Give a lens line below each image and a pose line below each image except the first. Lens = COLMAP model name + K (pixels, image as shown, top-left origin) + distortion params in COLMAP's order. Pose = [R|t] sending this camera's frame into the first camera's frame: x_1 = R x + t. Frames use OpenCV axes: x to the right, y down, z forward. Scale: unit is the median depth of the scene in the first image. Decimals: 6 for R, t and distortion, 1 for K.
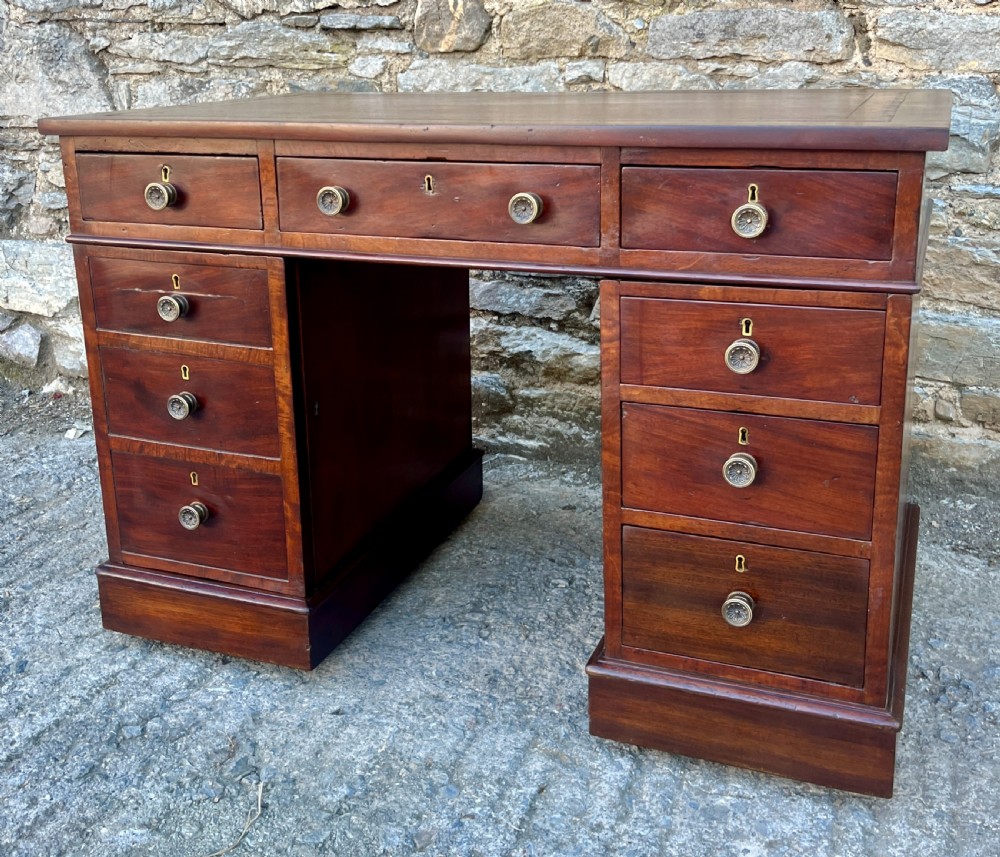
lens RADIAL K [[1102.2, 0, 479.9], [0, 1102.2, 351.5], [0, 0, 1]] dist [0.022973, 0.000000]
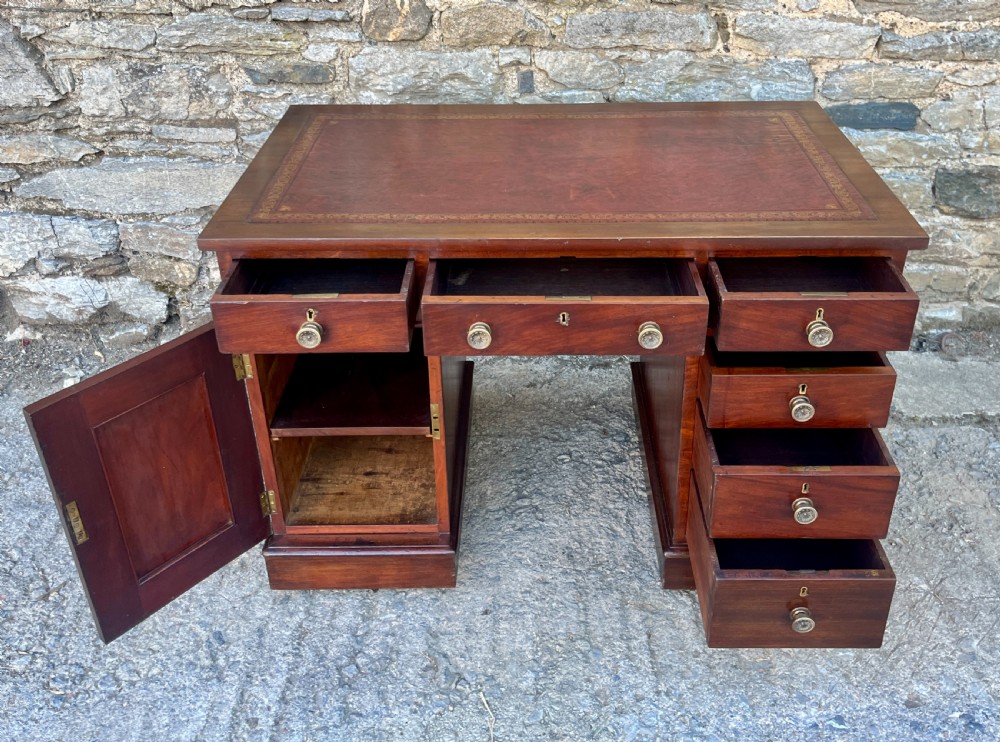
lens RADIAL K [[910.2, 0, 524.3], [0, 910.2, 298.1], [0, 0, 1]] dist [0.025143, 0.000000]
pose [[0.929493, -0.171032, 0.326788, -0.301207], [0.088781, 0.963686, 0.251847, -0.268598], [-0.357995, -0.205078, 0.910924, -0.002676]]
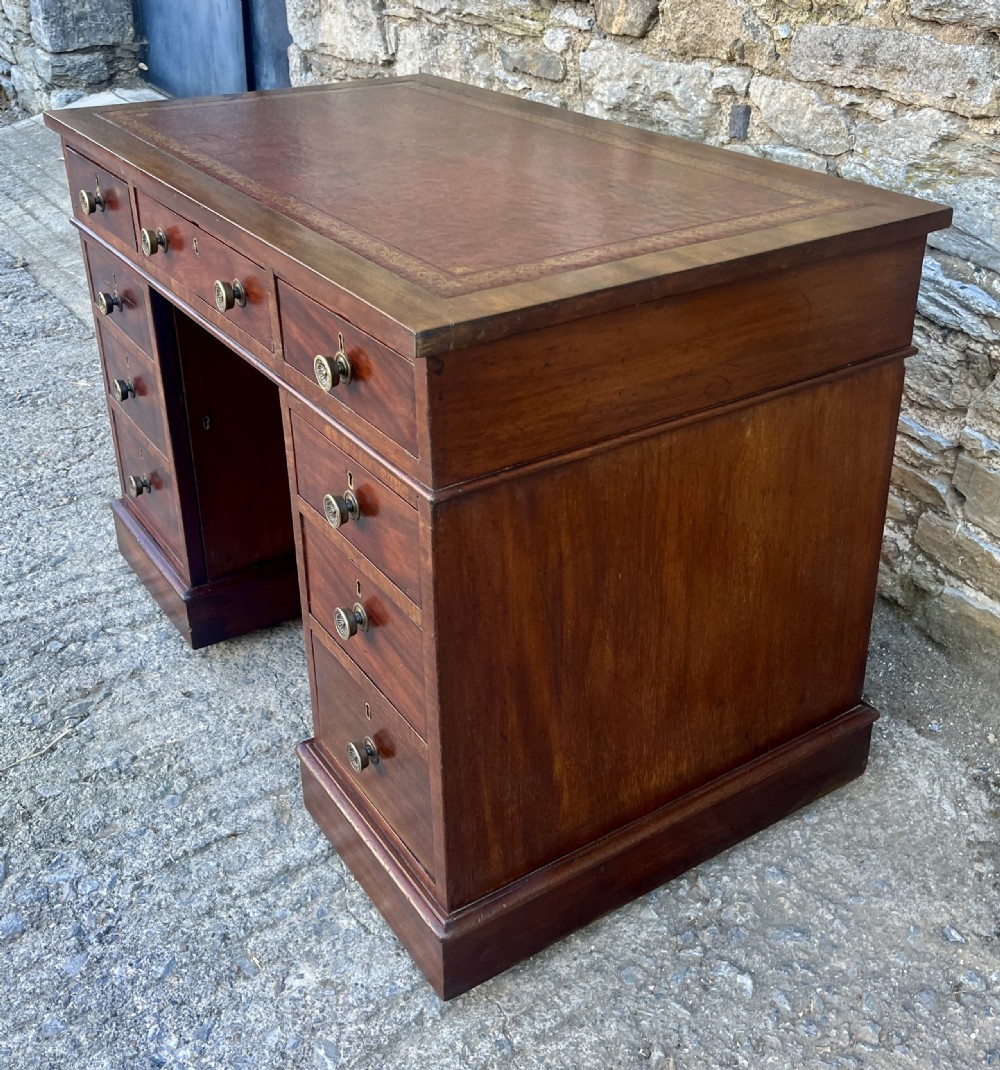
lens RADIAL K [[1178.4, 0, 543.6], [0, 1178.4, 436.4], [0, 0, 1]] dist [0.020122, 0.000000]
pose [[0.838095, 0.257057, -0.481163, 0.507793], [-0.169215, 0.961014, 0.218673, -0.180012], [0.518616, -0.101849, 0.848920, 0.160461]]
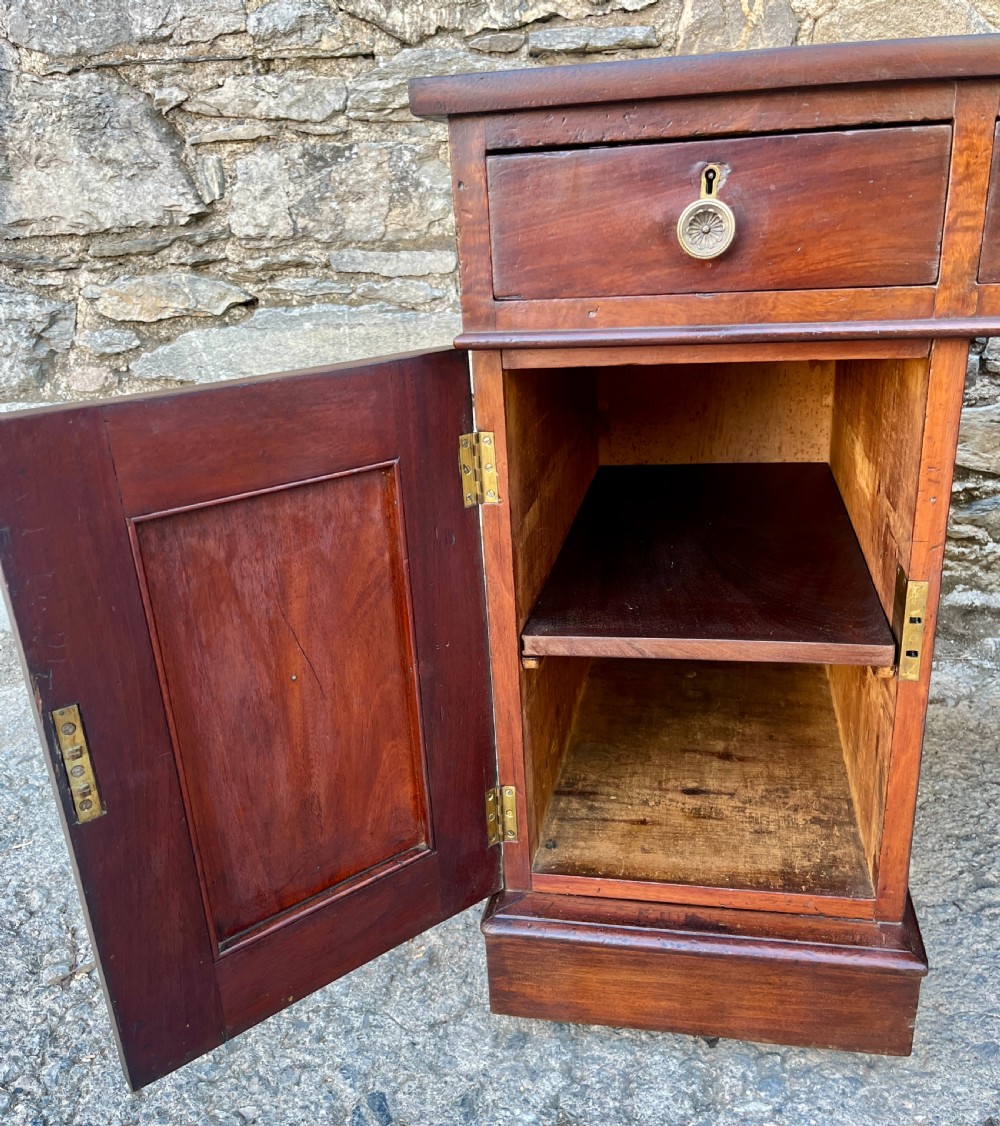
lens RADIAL K [[1002.1, 0, 518.9], [0, 1002.1, 605.5], [0, 0, 1]] dist [0.044086, -0.046694]
pose [[0.982451, -0.097411, 0.159066, -0.331068], [0.080849, 0.990915, 0.107475, -0.022295], [-0.168090, -0.092728, 0.981401, 0.407725]]
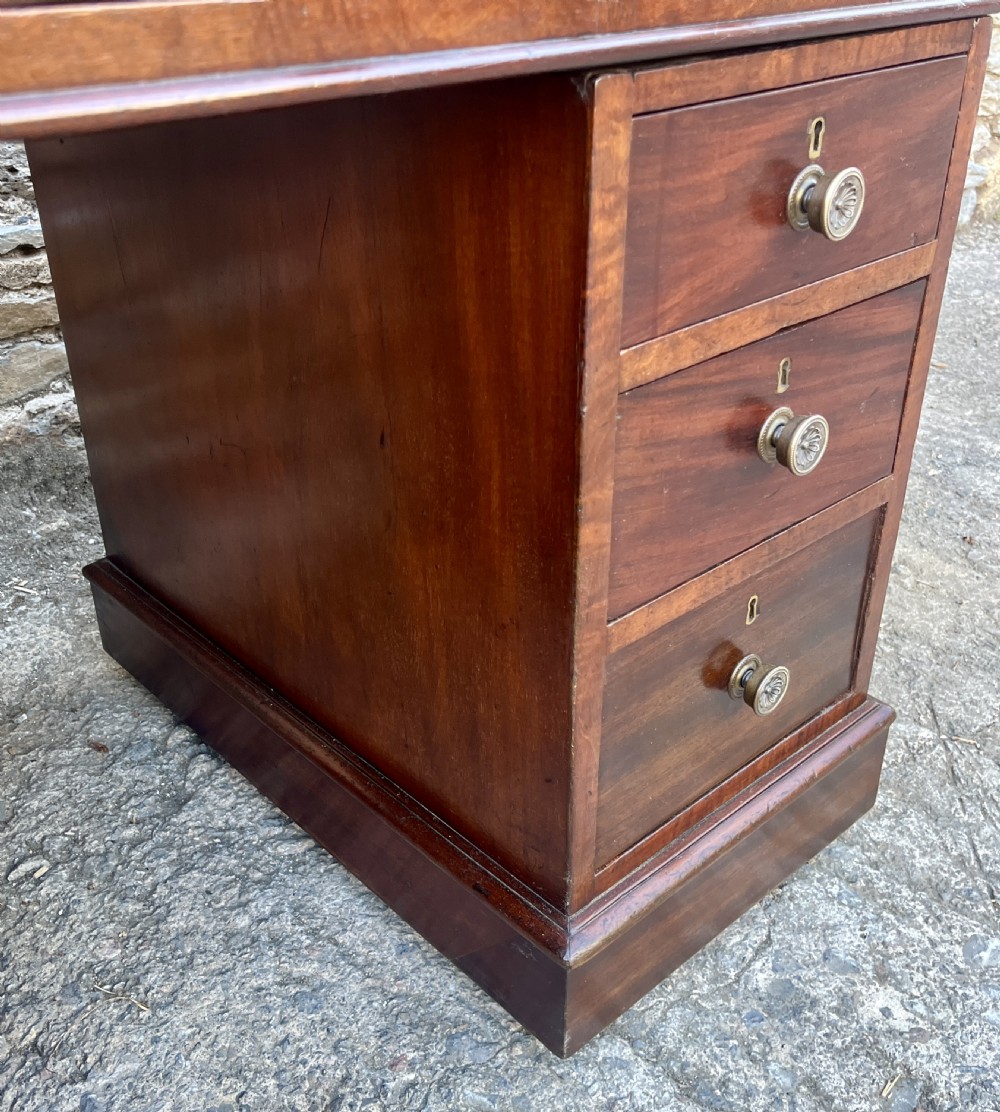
lens RADIAL K [[1141.6, 0, 428.5], [0, 1141.6, 546.3], [0, 0, 1]] dist [0.024005, 0.000000]
pose [[0.461283, -0.413577, 0.784966, -0.173550], [0.250177, 0.909445, 0.332145, -0.041318], [-0.851252, 0.043168, 0.522979, 0.543669]]
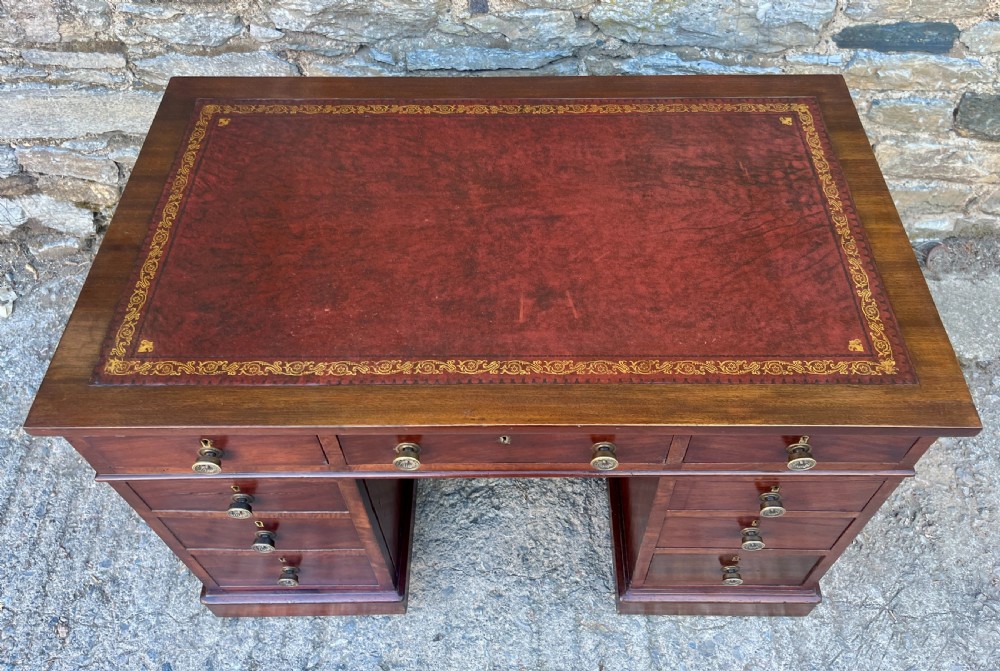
lens RADIAL K [[790.6, 0, 518.2], [0, 790.6, 268.5], [0, 0, 1]] dist [0.042256, -0.051779]
pose [[0.926238, -0.279730, 0.252655, -0.119766], [0.084212, 0.806904, 0.584649, -0.483201], [-0.367413, -0.520248, 0.770941, 0.323506]]
